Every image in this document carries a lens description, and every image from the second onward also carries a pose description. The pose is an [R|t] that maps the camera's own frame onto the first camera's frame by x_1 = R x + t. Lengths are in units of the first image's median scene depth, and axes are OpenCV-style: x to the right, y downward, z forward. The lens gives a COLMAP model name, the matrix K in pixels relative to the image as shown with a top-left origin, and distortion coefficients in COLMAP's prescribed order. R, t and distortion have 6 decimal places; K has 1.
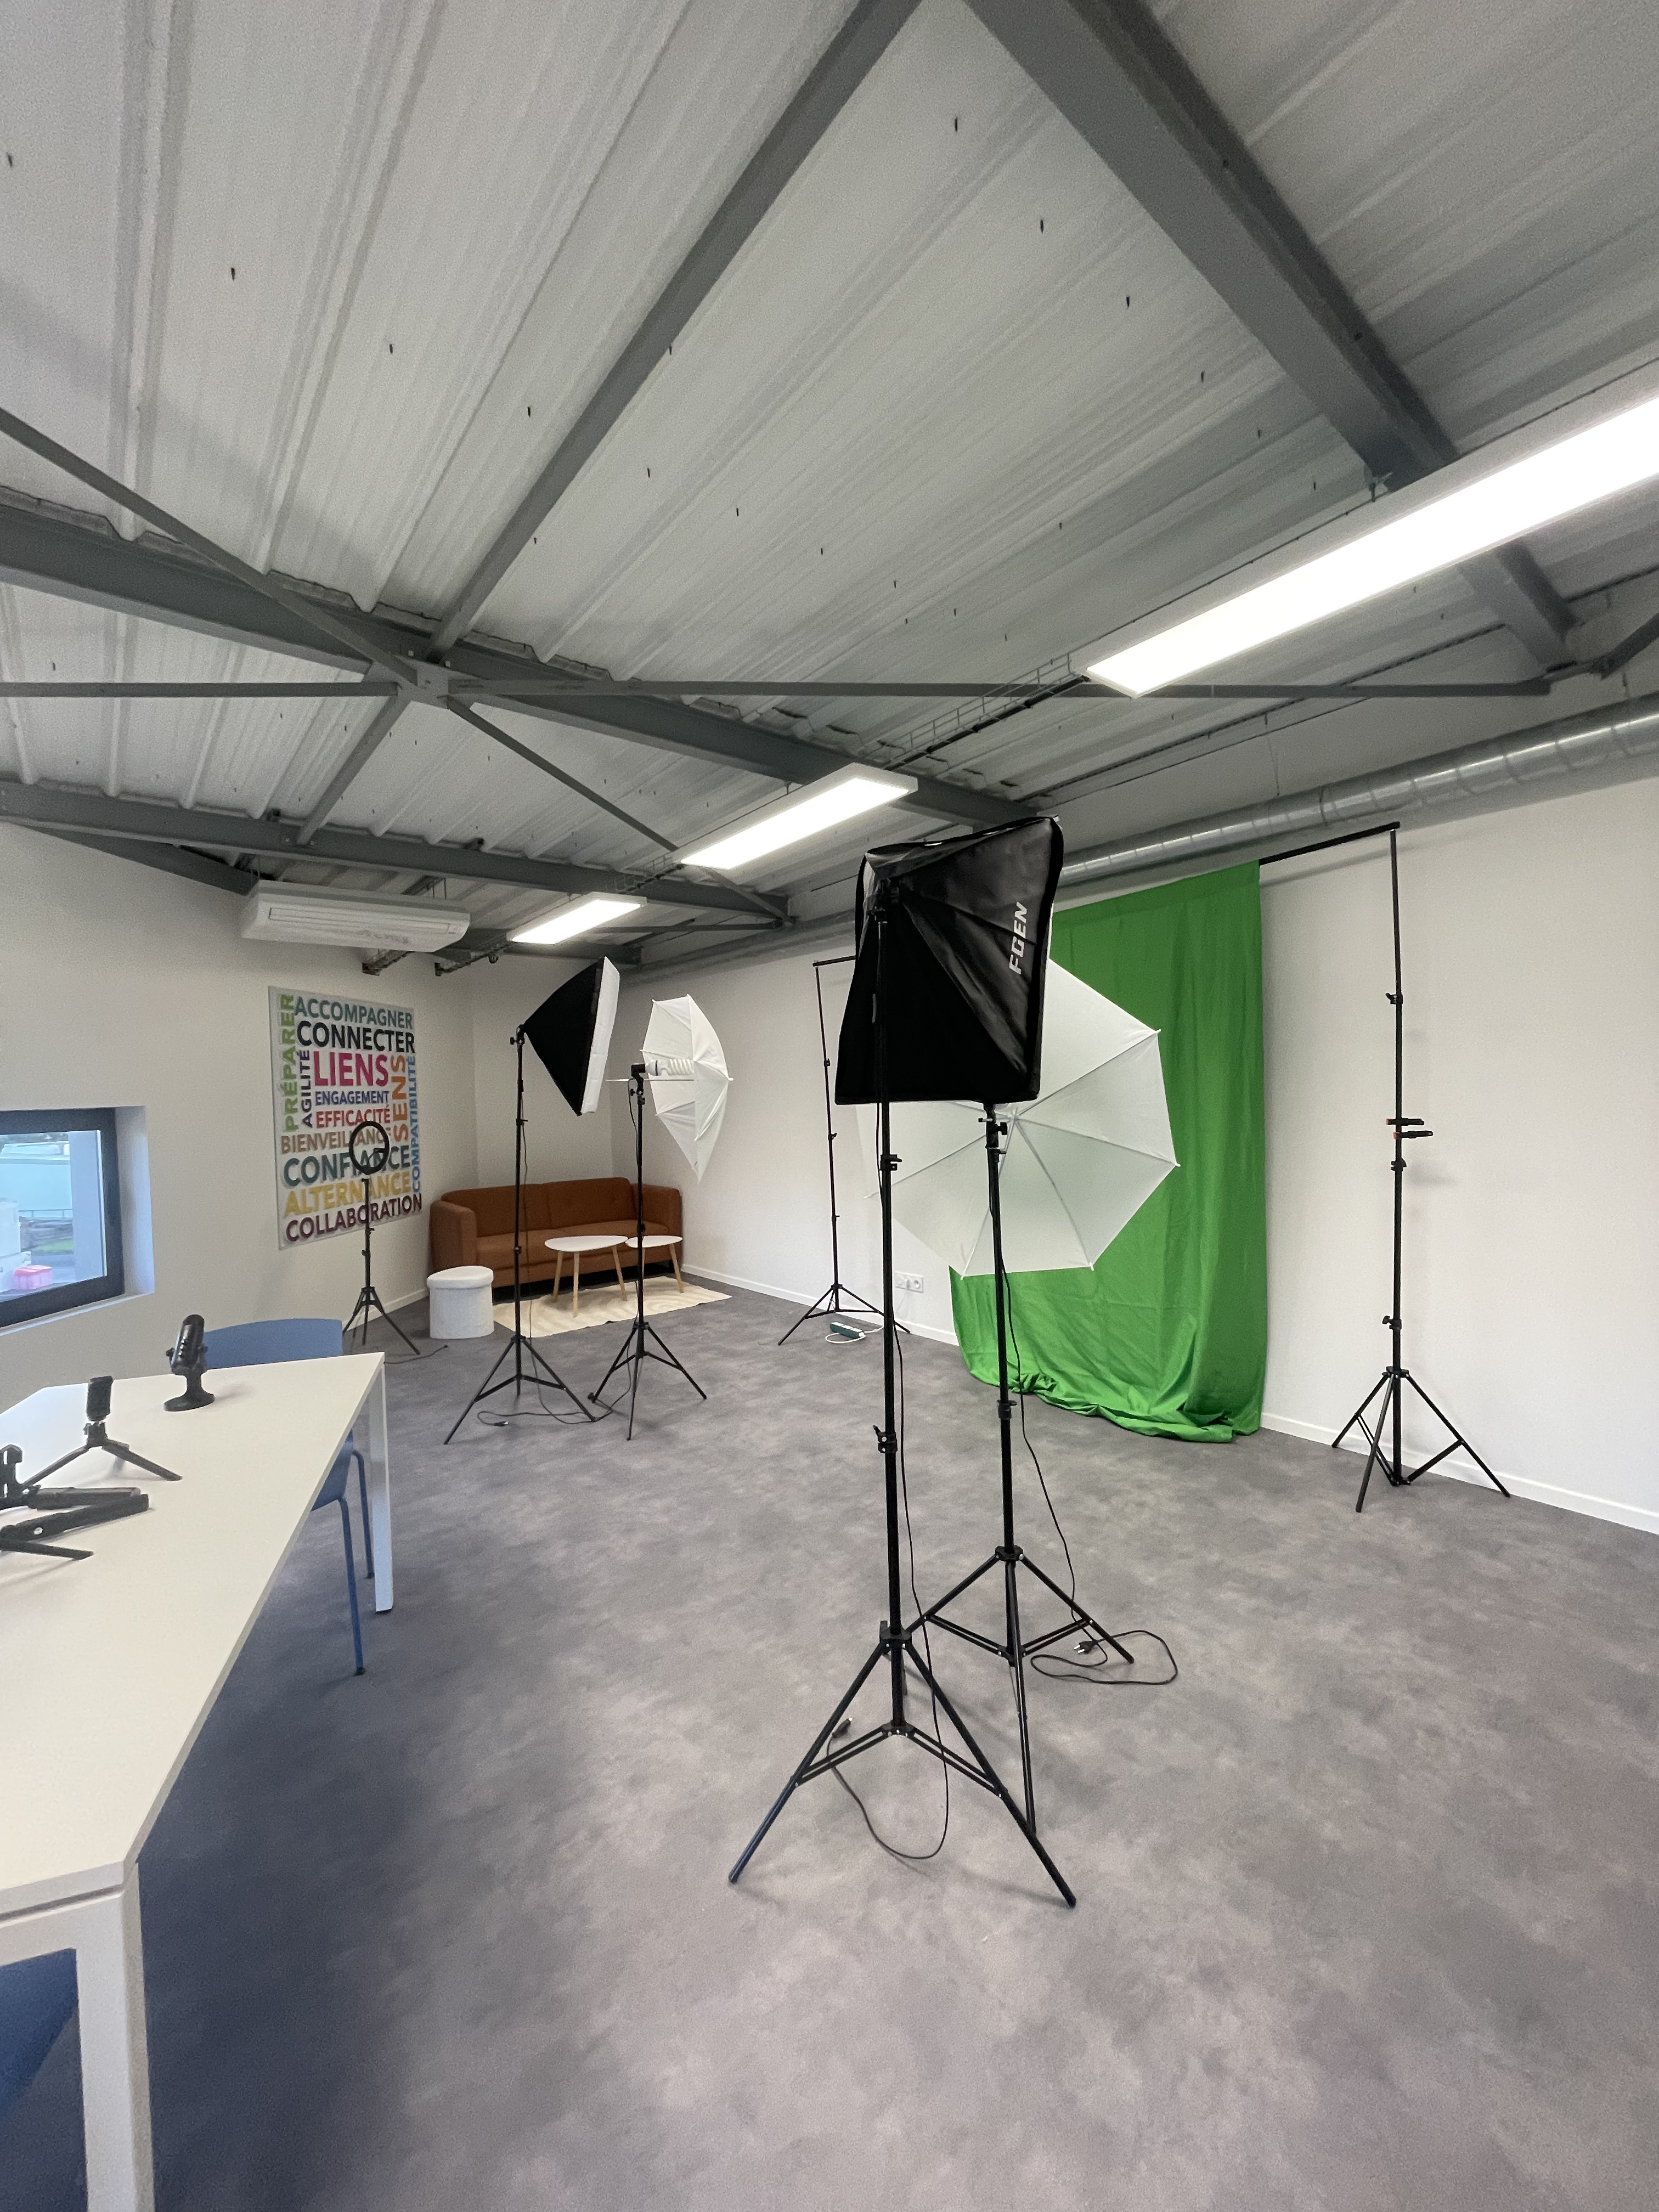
lens RADIAL K [[885.8, 0, 827.0], [0, 885.8, 1105.9], [0, 0, 1]] dist [-0.007032, 0.000358]
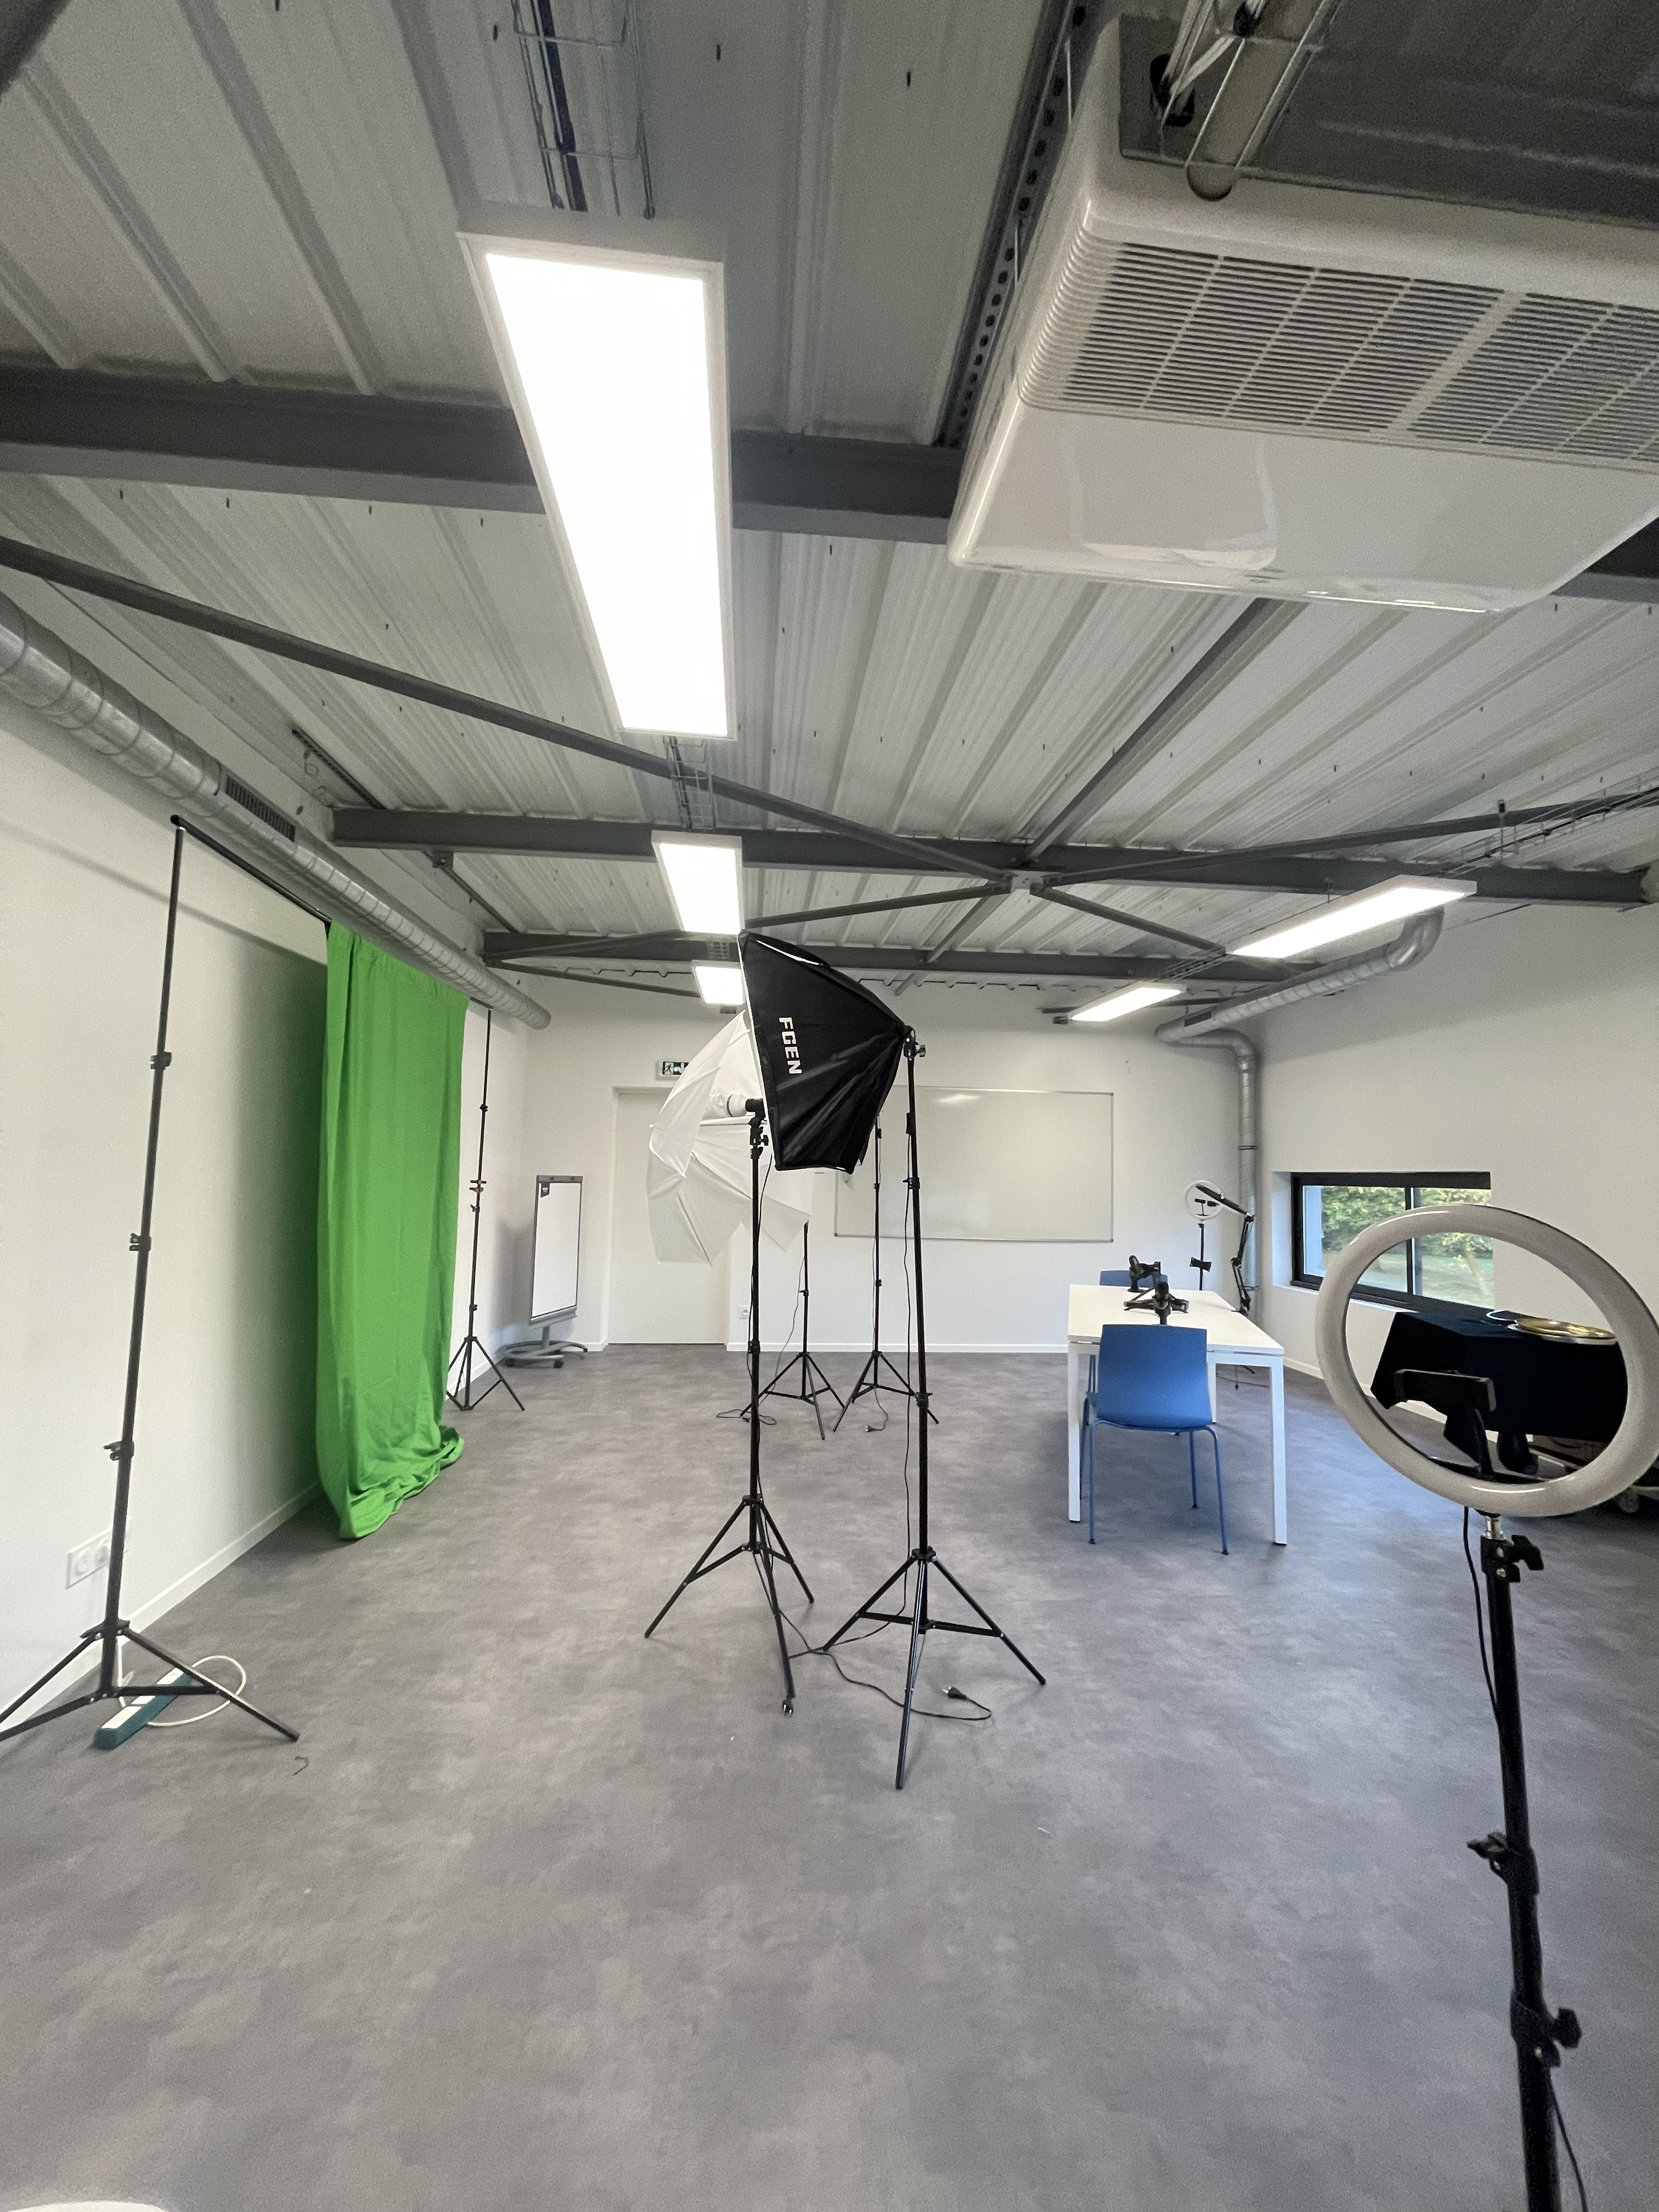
lens RADIAL K [[885.8, 0, 827.0], [0, 885.8, 1105.9], [0, 0, 1]] dist [-0.007032, 0.000358]
pose [[-0.818911, 0.054763, 0.571301, -0.612677], [0.011809, 0.996834, -0.078626, 0.010018], [-0.573799, -0.057641, -0.816966, 1.449999]]
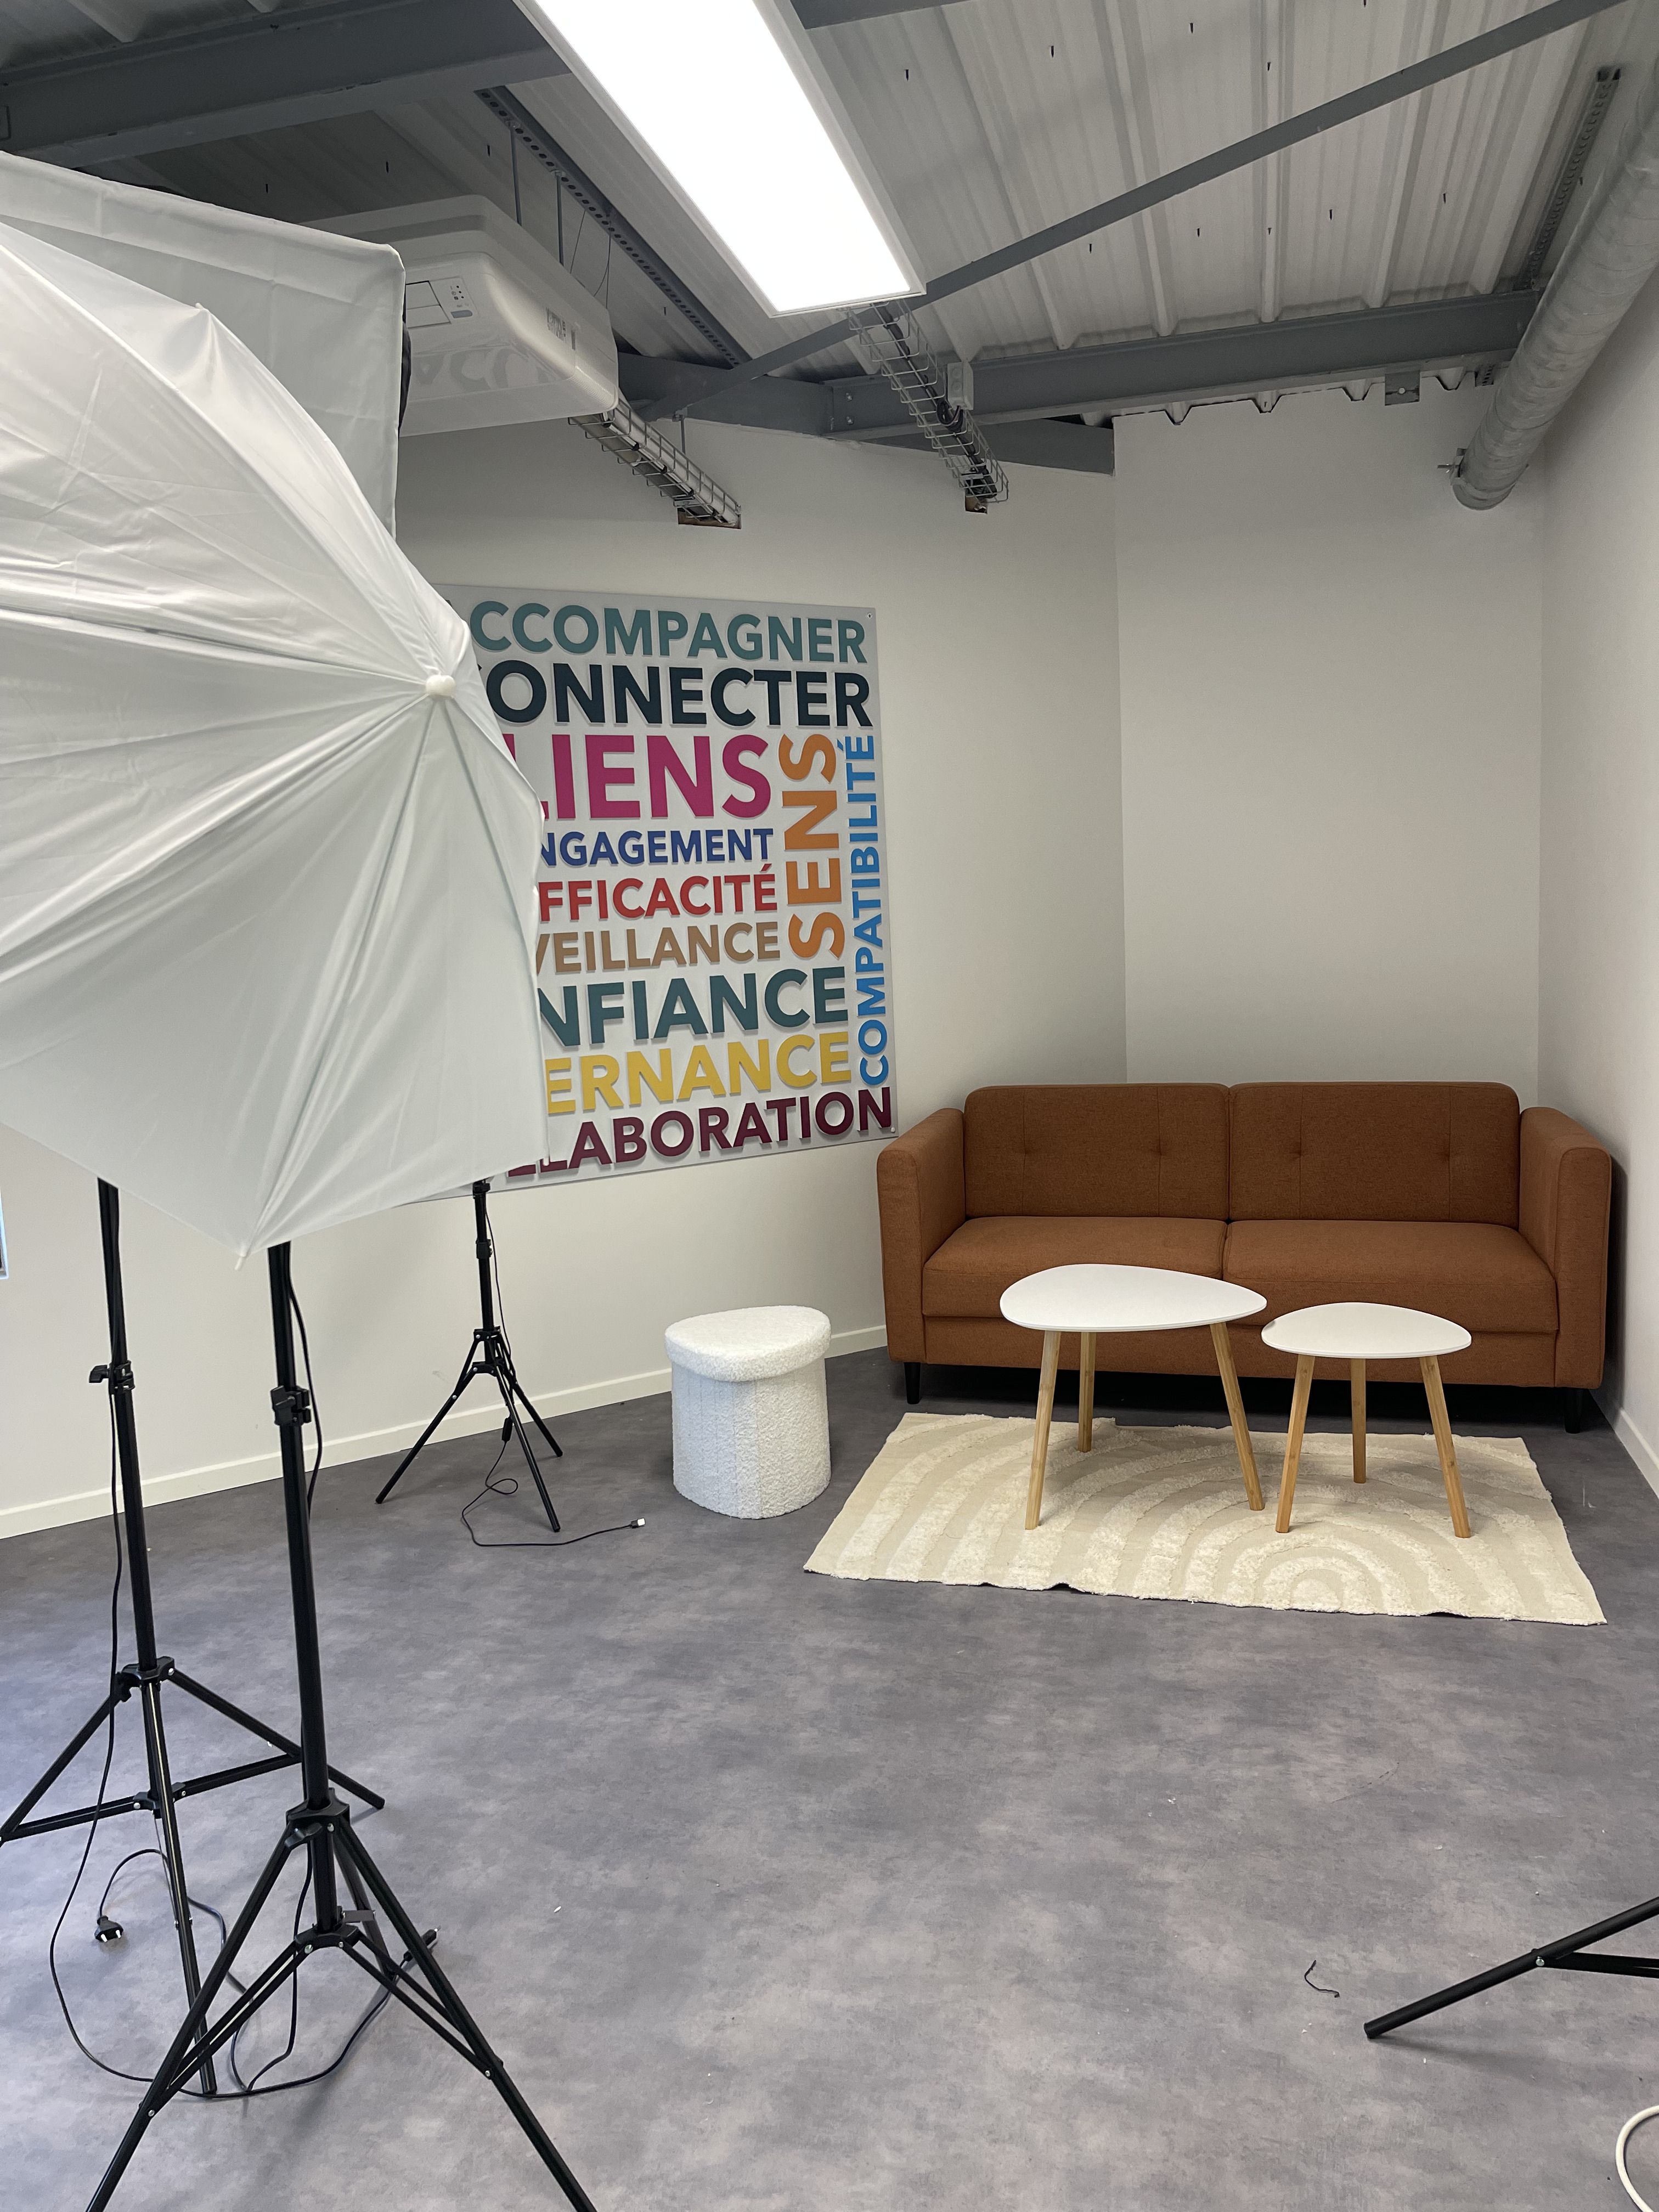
lens RADIAL K [[1646.3, 0, 824.9], [0, 1646.3, 1122.9], [0, 0, 1]] dist [0.060426, -0.094713]
pose [[0.584083, 0.107537, -0.804539, 0.183765], [0.016670, 0.989387, 0.144347, 0.010422], [0.811522, -0.097722, 0.576092, 0.839476]]
